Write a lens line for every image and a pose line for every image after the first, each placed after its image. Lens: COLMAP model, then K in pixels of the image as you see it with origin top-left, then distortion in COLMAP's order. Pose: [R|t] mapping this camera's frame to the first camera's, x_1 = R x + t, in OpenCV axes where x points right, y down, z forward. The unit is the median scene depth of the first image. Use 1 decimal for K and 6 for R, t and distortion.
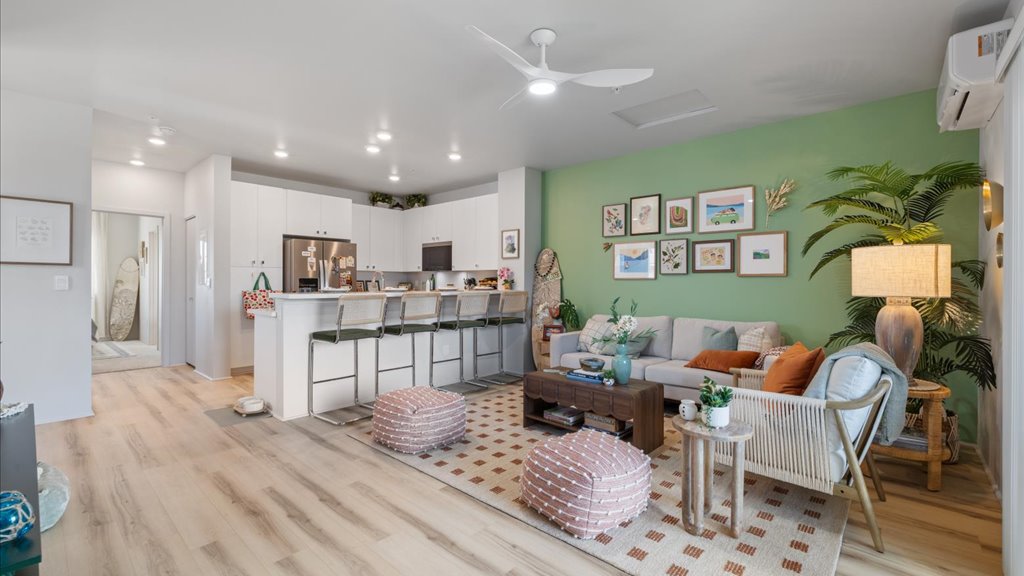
lens RADIAL K [[428.5, 0, 518.4], [0, 428.5, 285.6], [0, 0, 1]] dist [-0.000314, 0.000178]
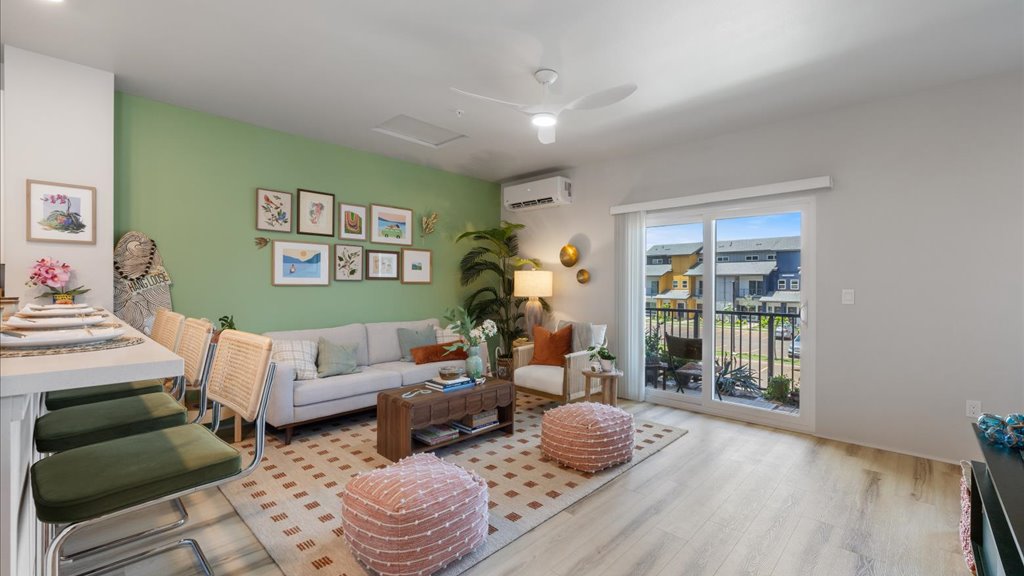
lens RADIAL K [[428.5, 0, 518.4], [0, 428.5, 285.6], [0, 0, 1]] dist [-0.000314, 0.000178]
pose [[0.035279, -0.006698, 0.999355, -0.607097], [0.001765, 0.999976, 0.006640, -0.021121], [-0.999376, 0.001530, 0.035290, 0.581433]]
